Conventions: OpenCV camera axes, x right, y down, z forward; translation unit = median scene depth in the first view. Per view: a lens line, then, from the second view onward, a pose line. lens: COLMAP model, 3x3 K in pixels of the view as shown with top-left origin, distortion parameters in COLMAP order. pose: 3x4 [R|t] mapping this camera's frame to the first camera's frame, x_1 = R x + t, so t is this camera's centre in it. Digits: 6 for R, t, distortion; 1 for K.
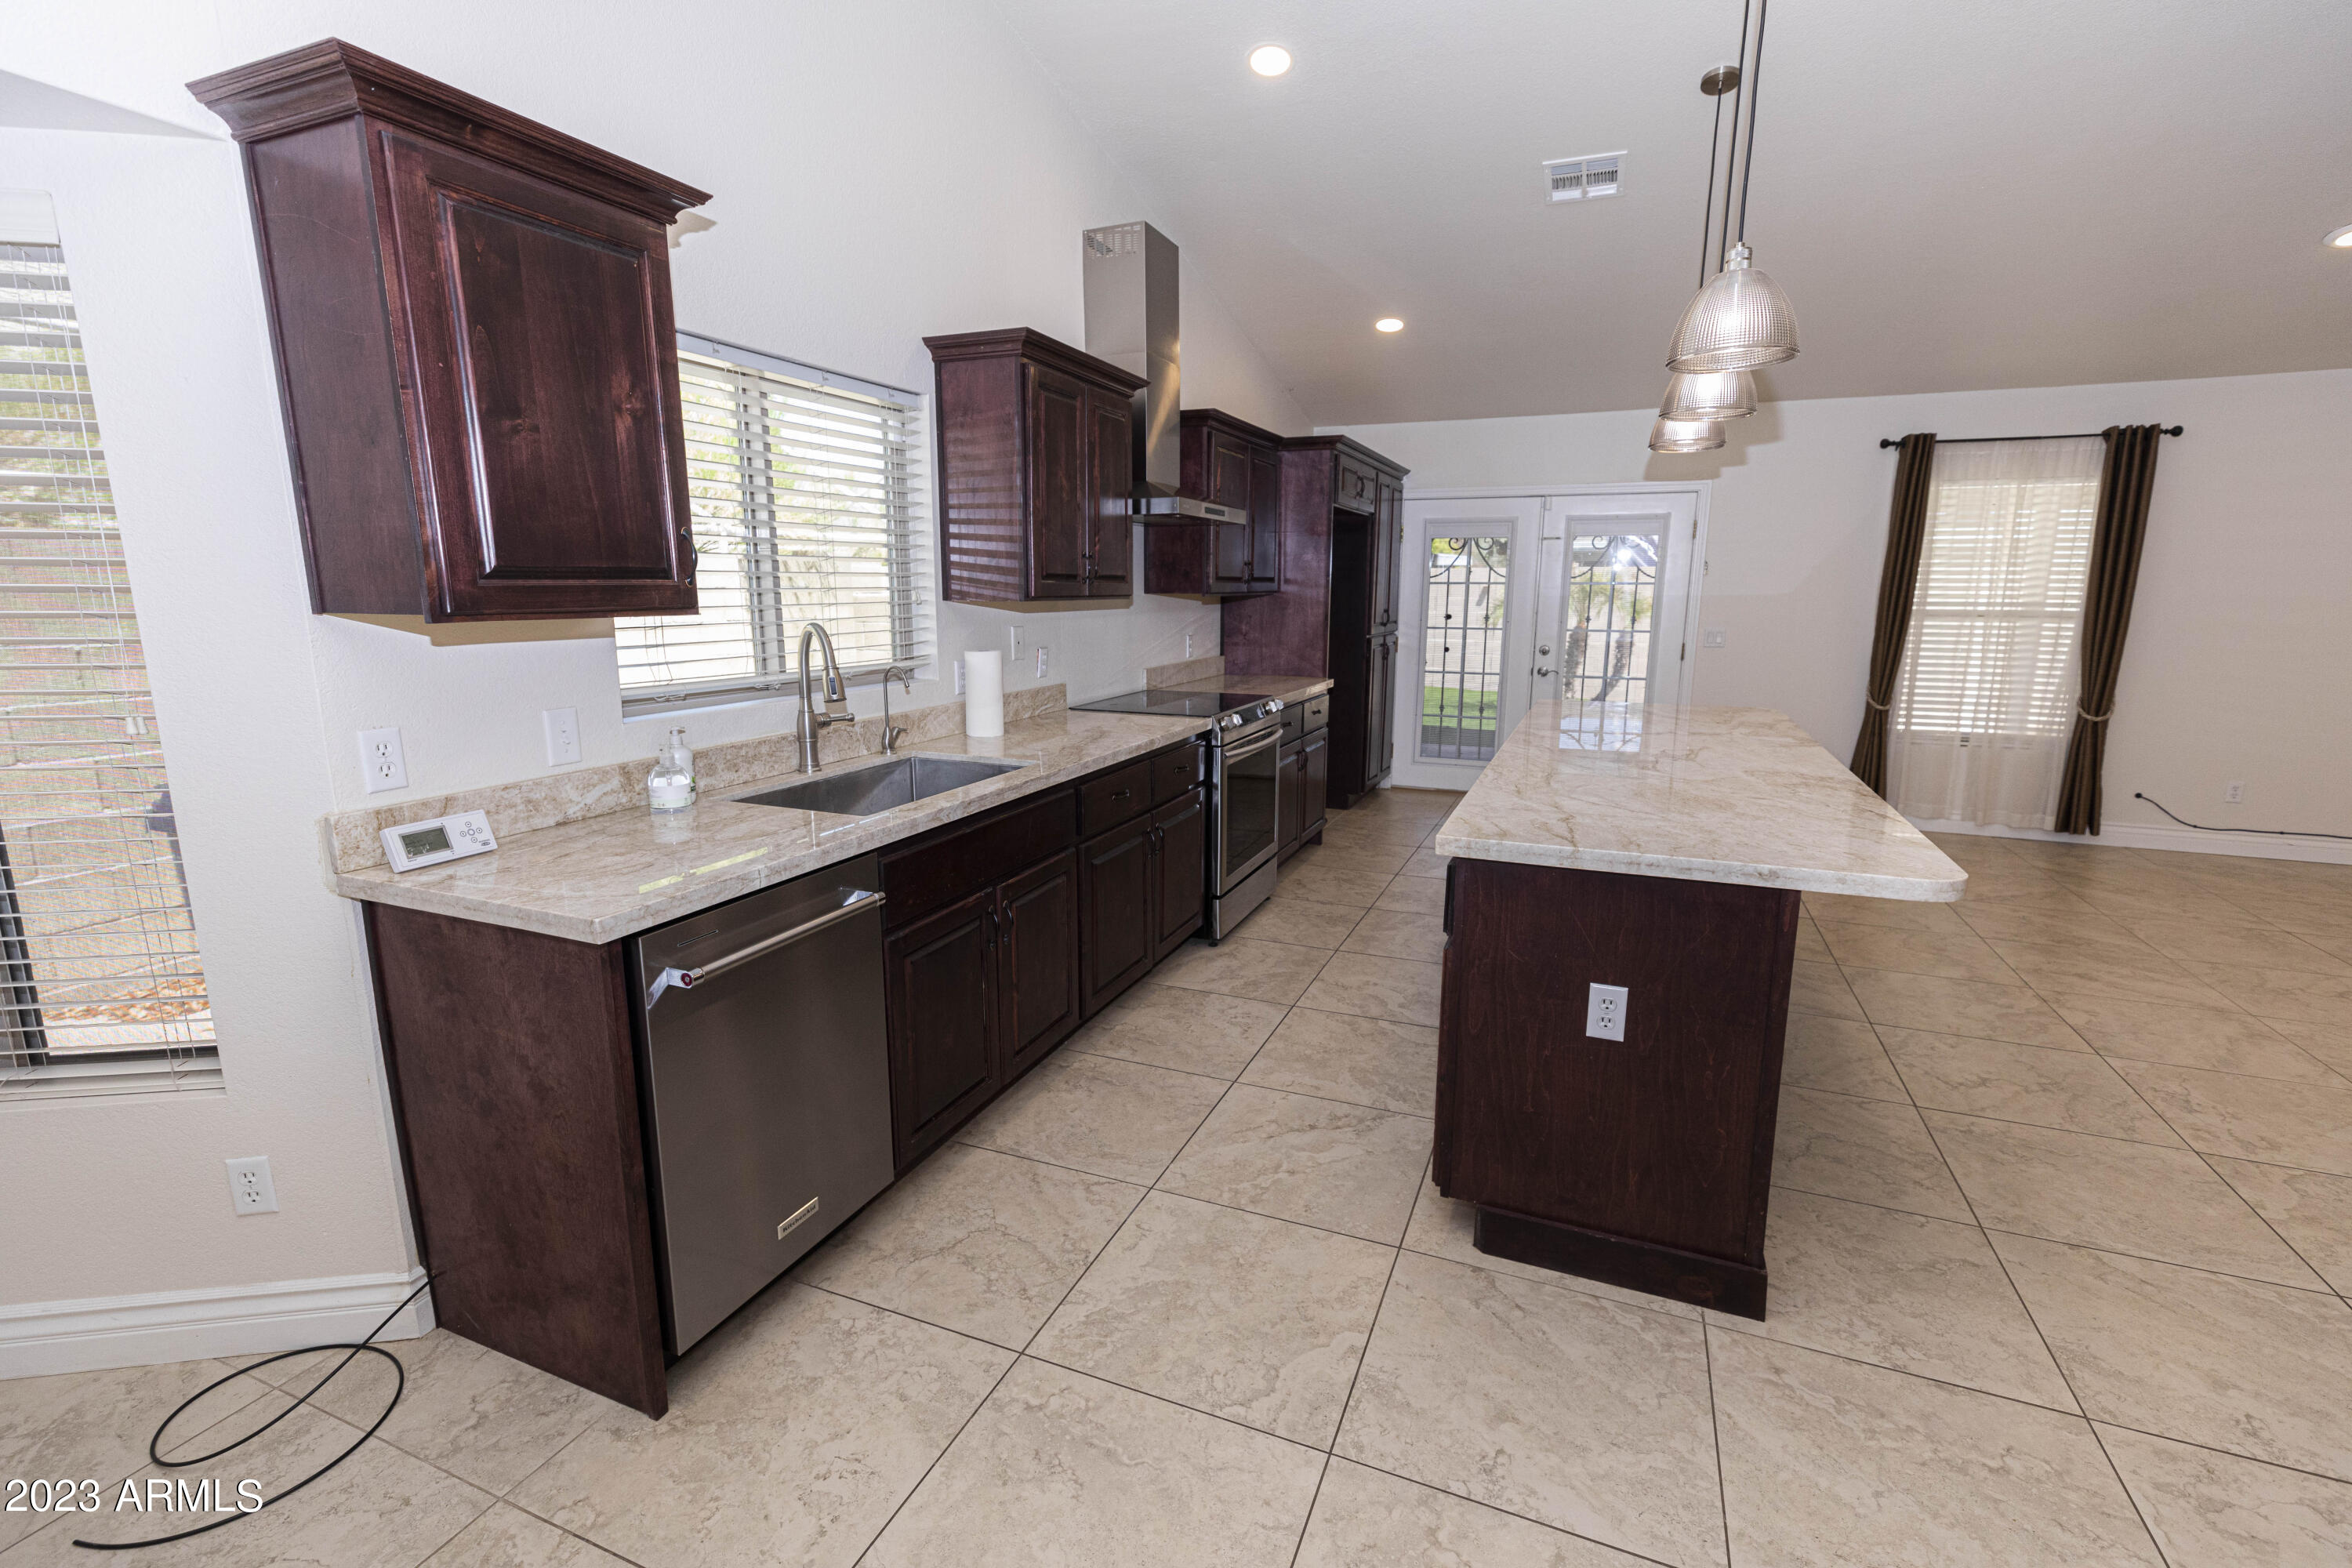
lens RADIAL K [[1049.7, 0, 1170.4], [0, 1049.7, 780.3], [0, 0, 1]] dist [0.002980, 0.000996]
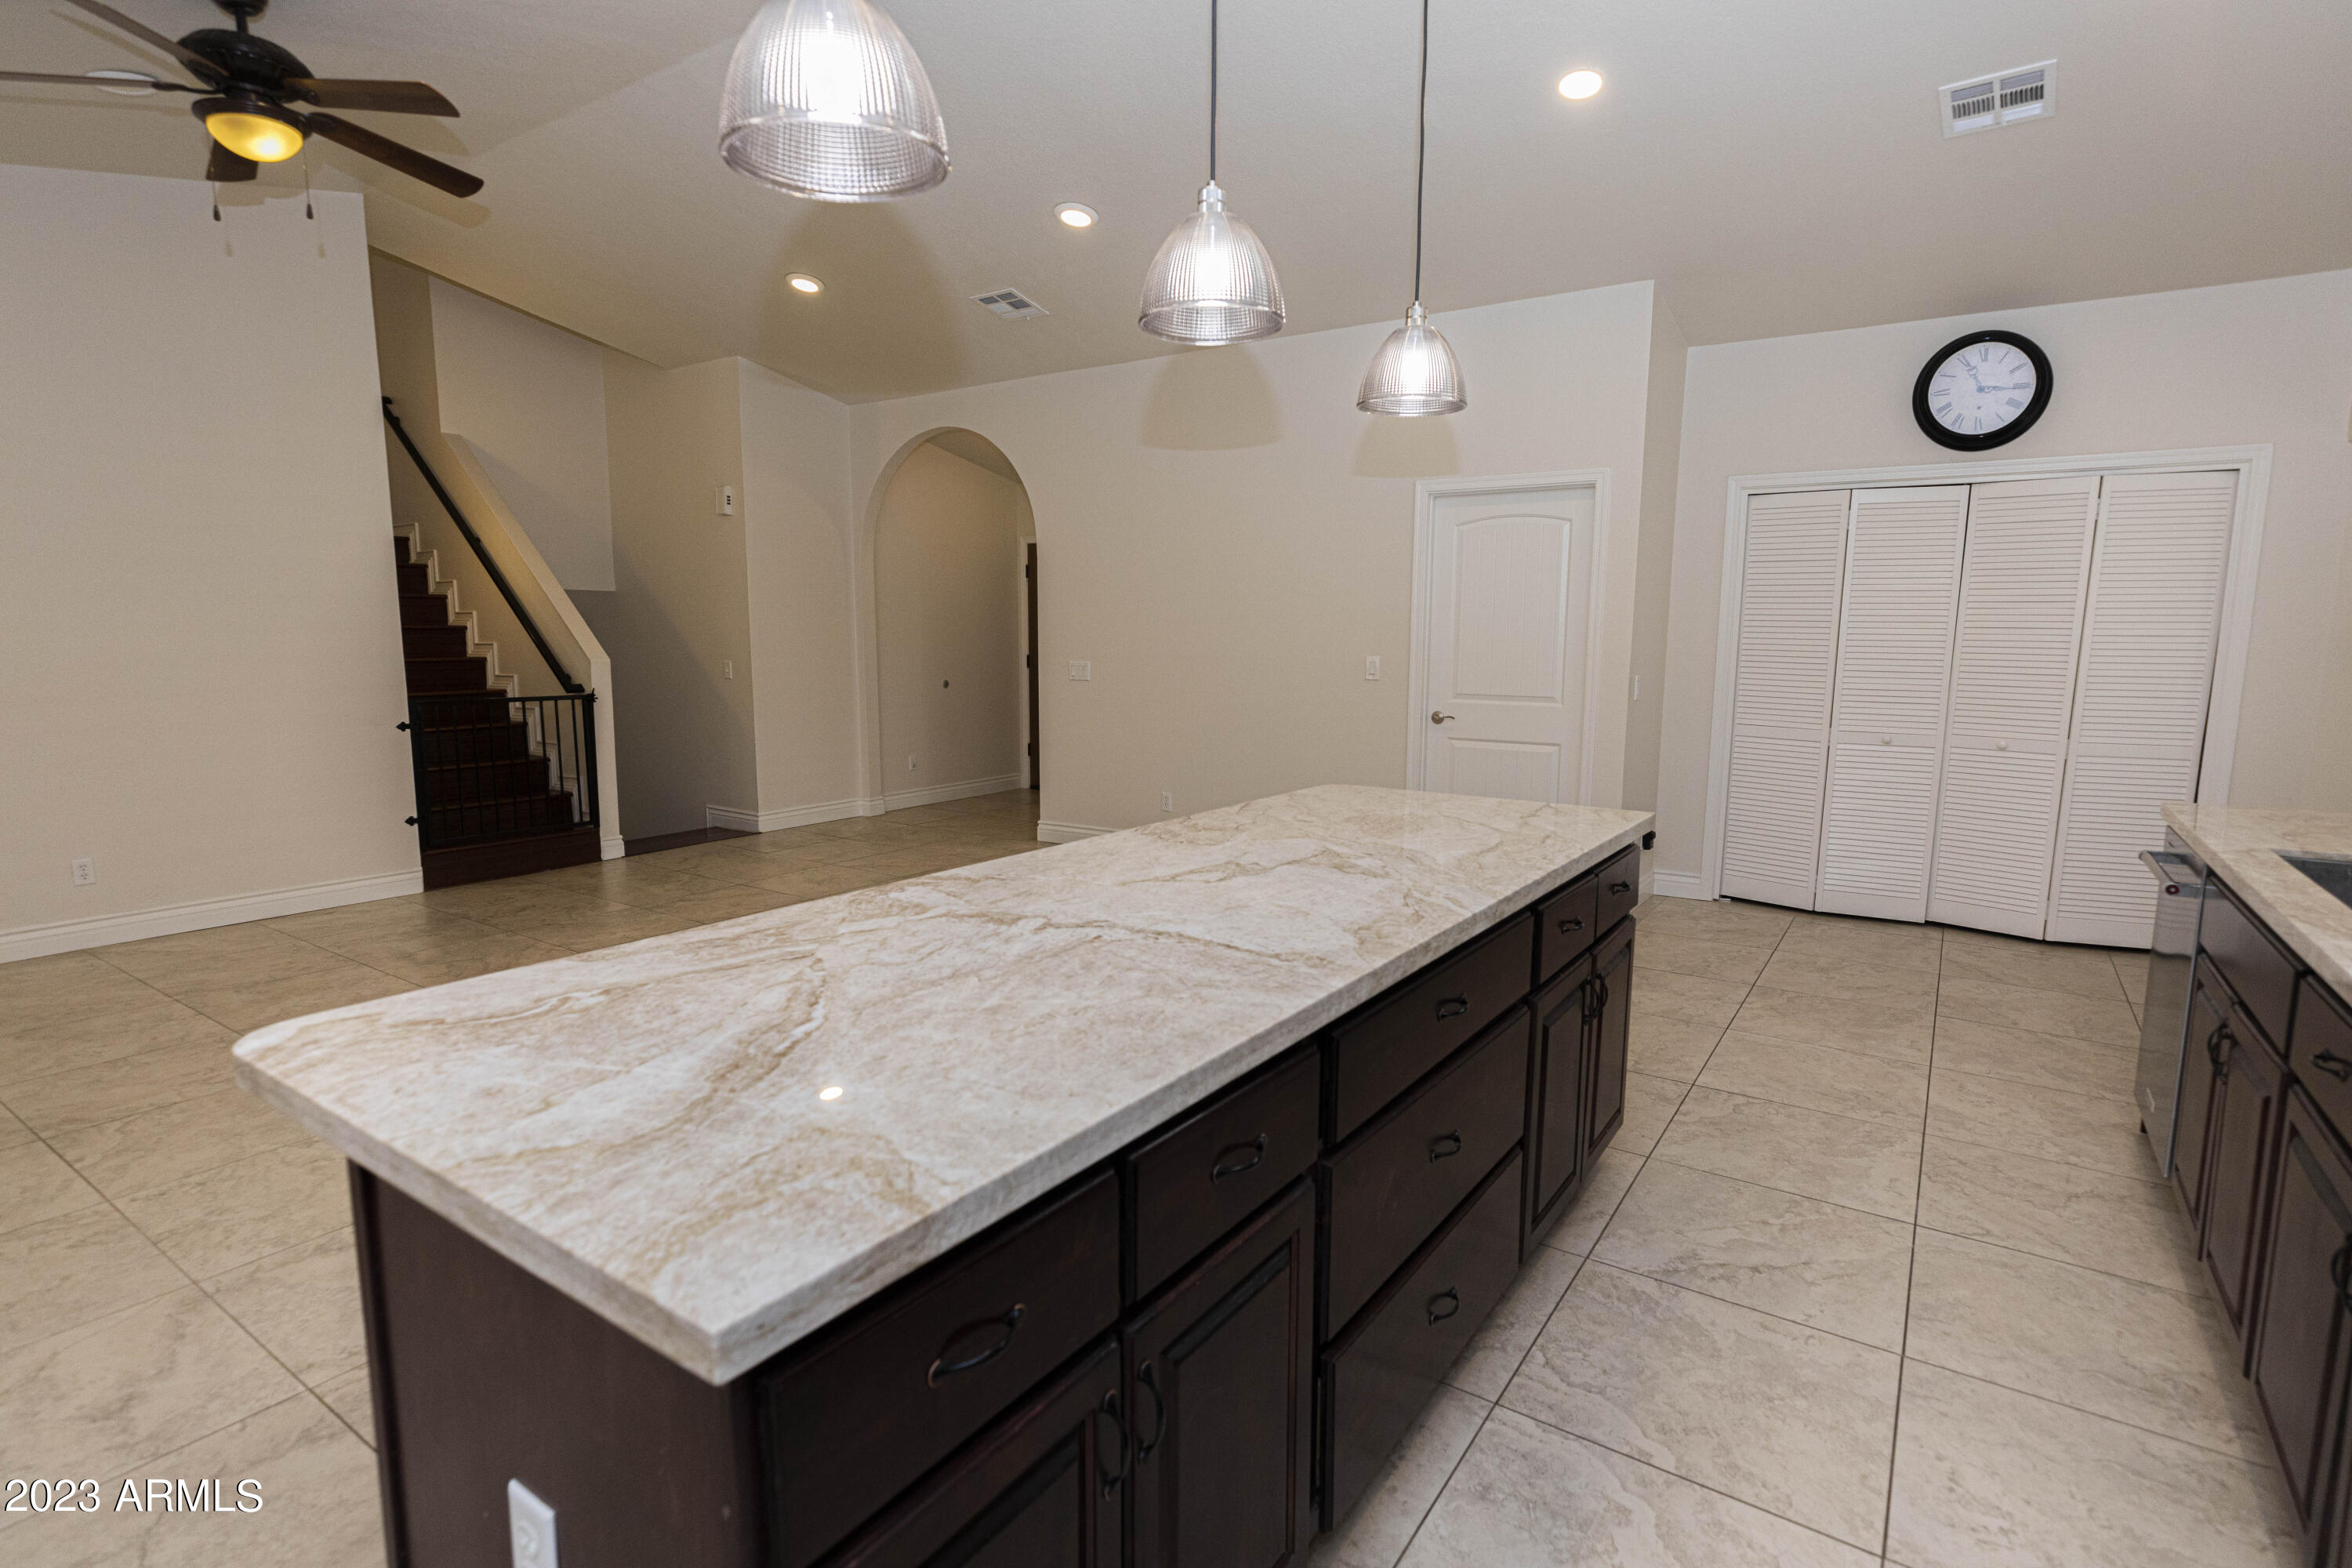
lens RADIAL K [[1155.2, 0, 1165.2], [0, 1155.2, 783.8], [0, 0, 1]] dist [-0.002662, 0.000782]
pose [[-0.979458, -0.032861, 0.198954, 0.419176], [0.032481, 0.948038, 0.316493, -0.327084], [-0.199016, 0.316454, -0.927496, 1.805067]]
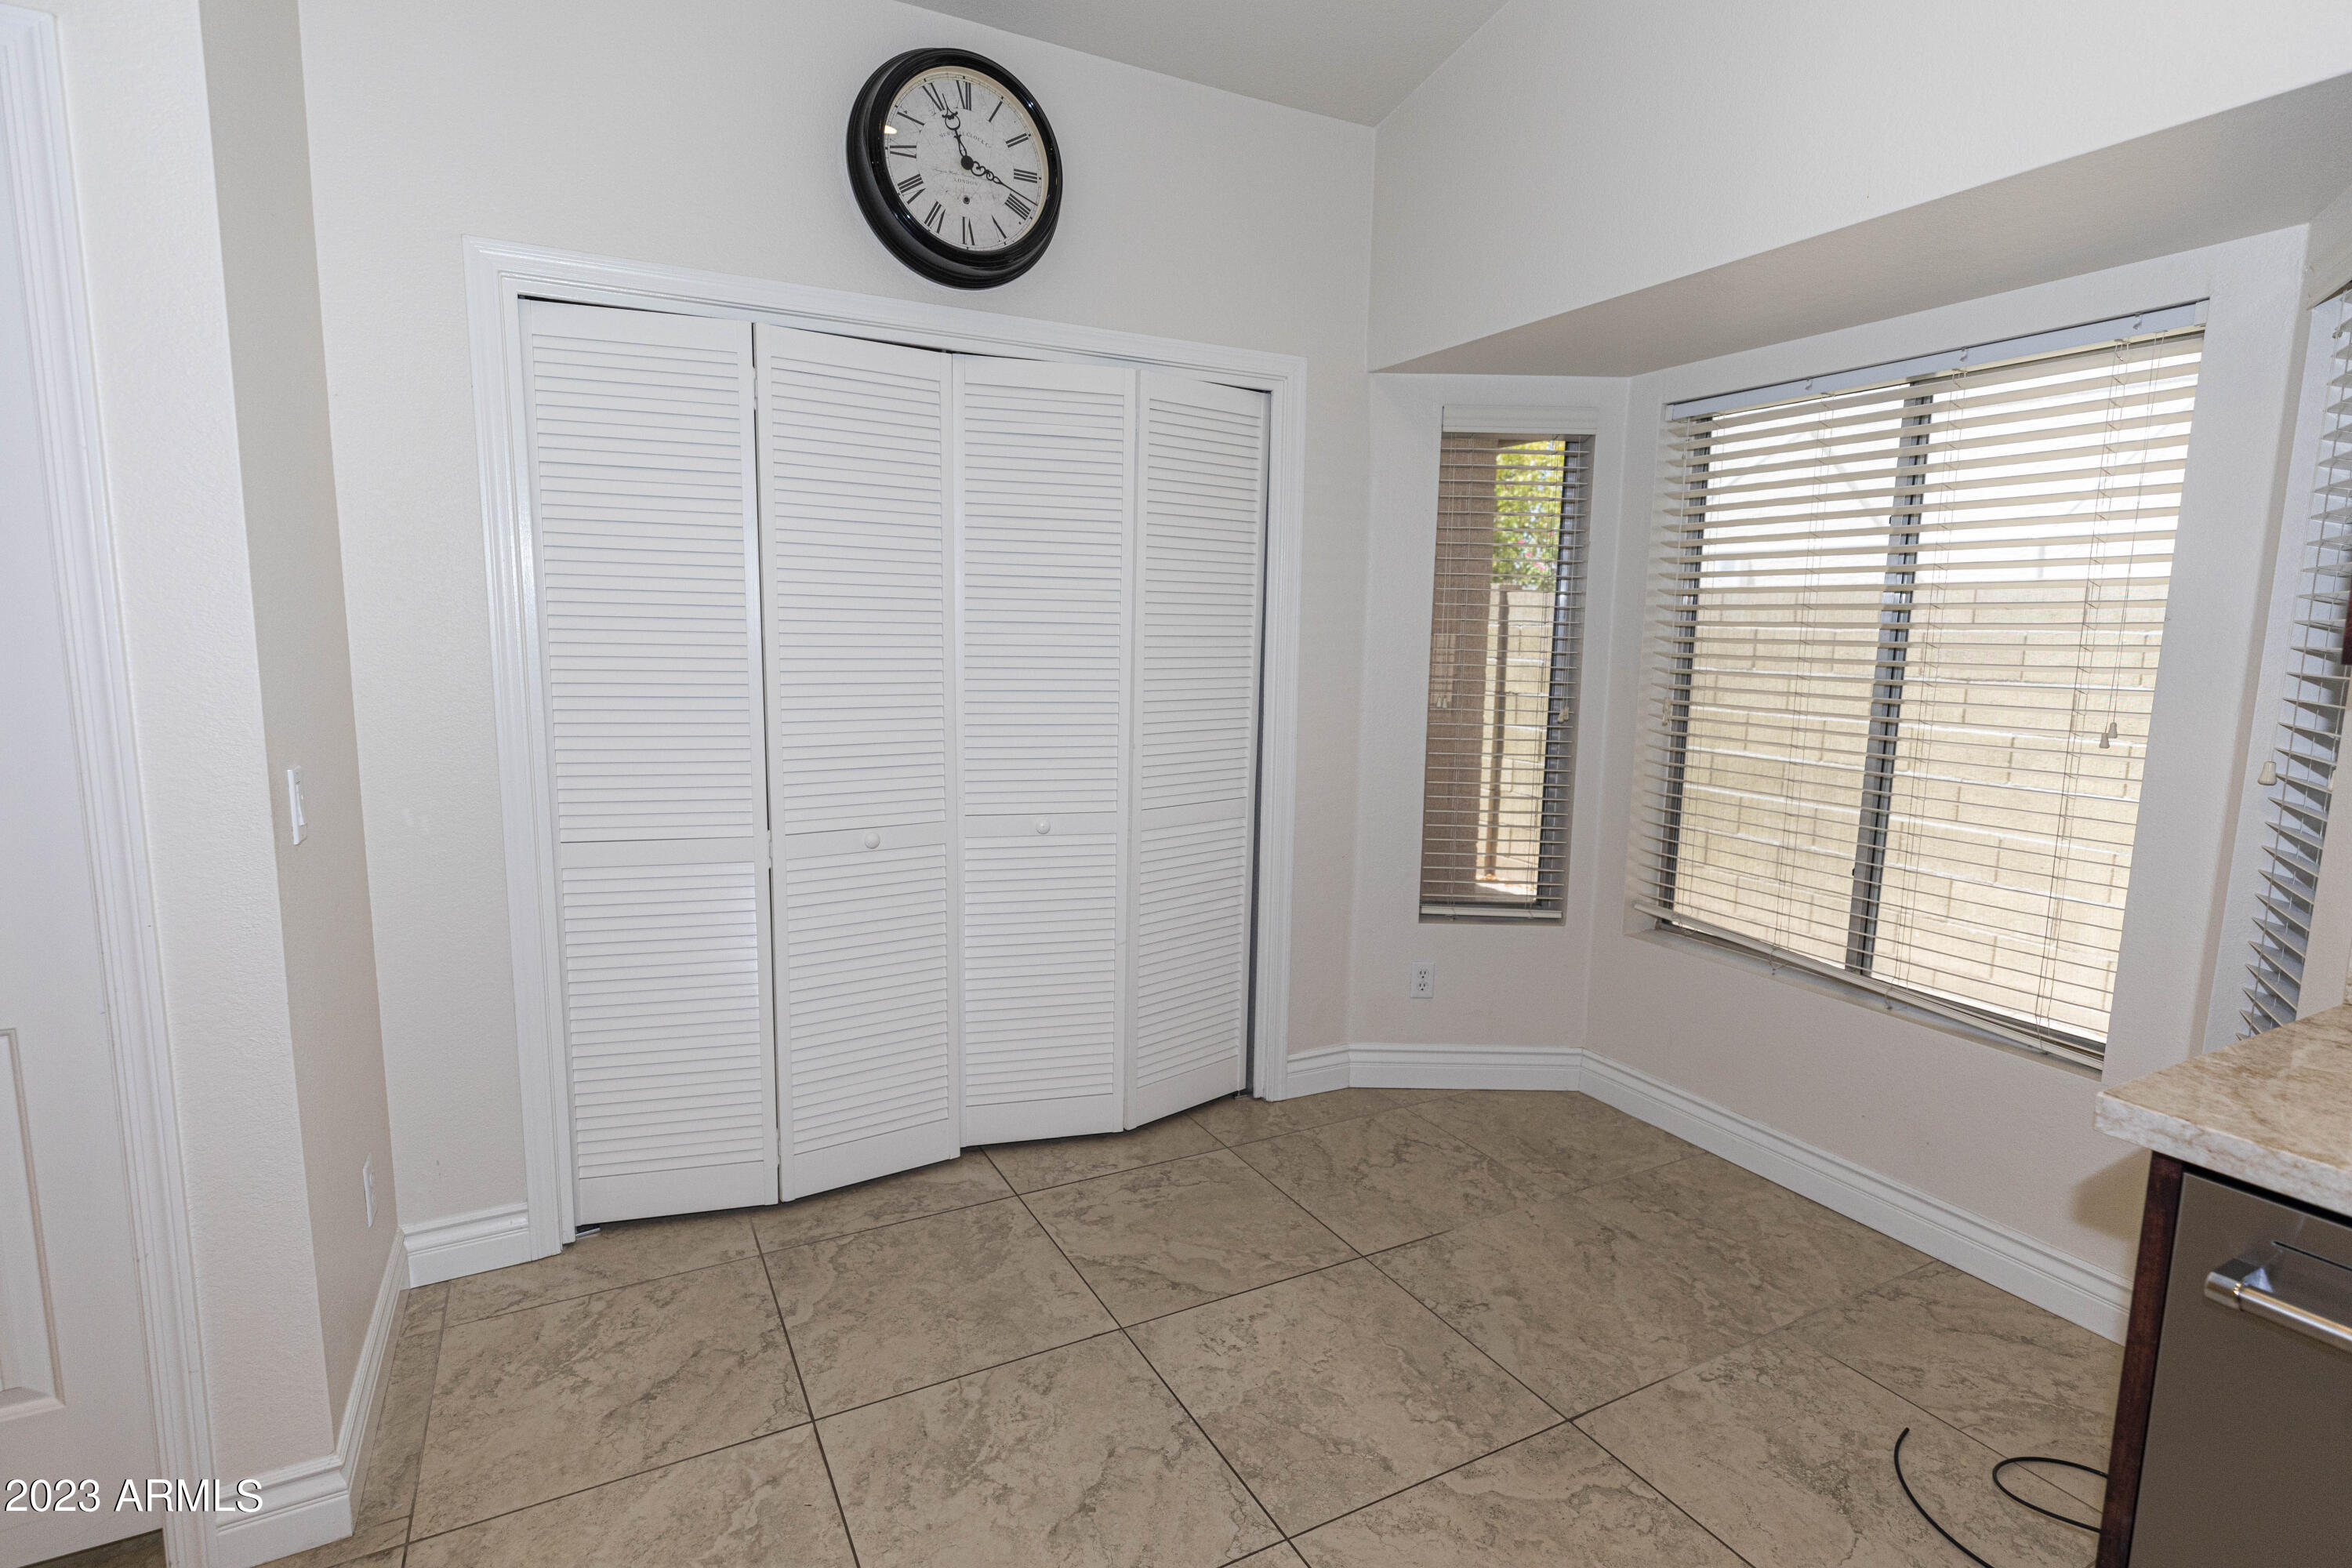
lens RADIAL K [[1155.2, 0, 1173.4], [0, 1155.2, 783.5], [0, 0, 1]] dist [-0.002662, 0.000782]
pose [[-0.634734, 0.091944, -0.767241, 0.214343], [-0.155641, 0.957335, 0.243486, -0.076637], [0.756894, 0.273963, -0.593343, 0.534563]]
